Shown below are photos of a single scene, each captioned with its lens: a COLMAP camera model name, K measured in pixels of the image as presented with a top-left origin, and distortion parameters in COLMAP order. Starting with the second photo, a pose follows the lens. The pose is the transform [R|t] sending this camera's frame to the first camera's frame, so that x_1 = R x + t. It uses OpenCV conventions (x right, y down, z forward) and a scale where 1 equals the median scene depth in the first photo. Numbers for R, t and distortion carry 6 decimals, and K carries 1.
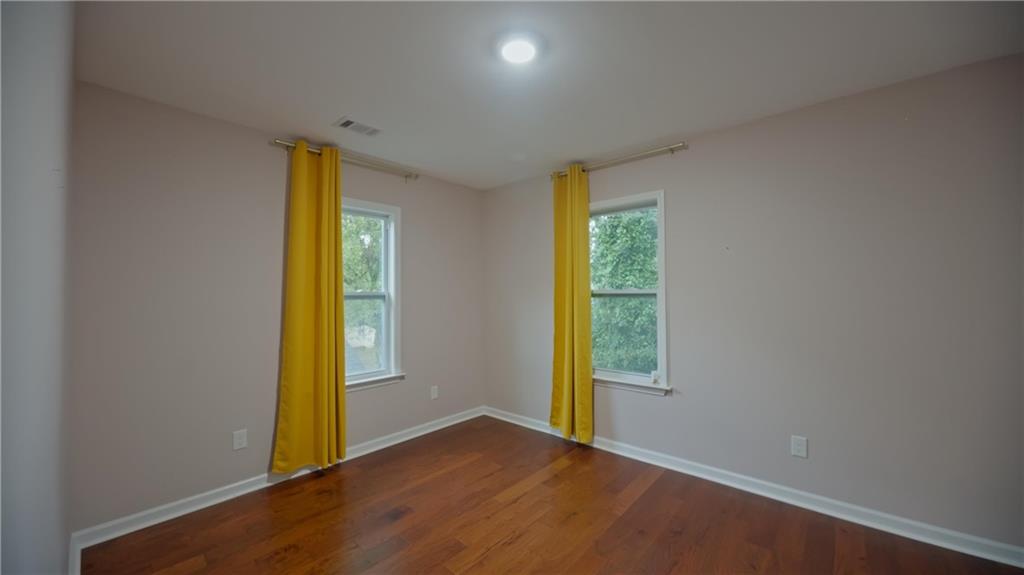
lens RADIAL K [[384.0, 0, 512.0], [0, 384.0, 287.5], [0, 0, 1]] dist [0.000128, 0.000082]
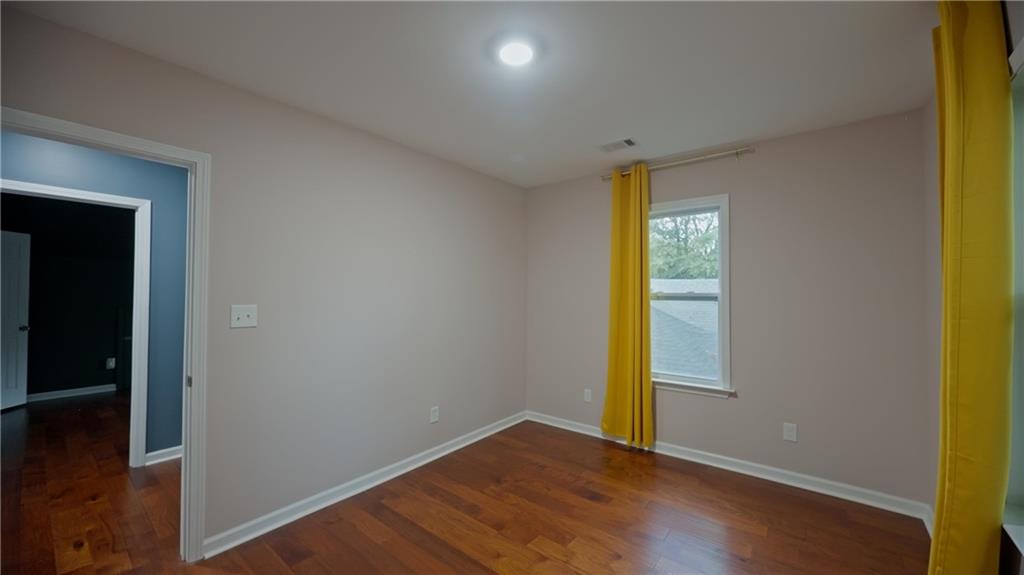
lens RADIAL K [[384.0, 0, 512.0], [0, 384.0, 287.5], [0, 0, 1]] dist [0.000128, 0.000082]
pose [[0.057401, 0.000003, -0.998351, 0.616256], [0.024034, 0.999710, 0.001385, -0.016441], [0.998062, -0.024074, 0.057384, 0.554691]]
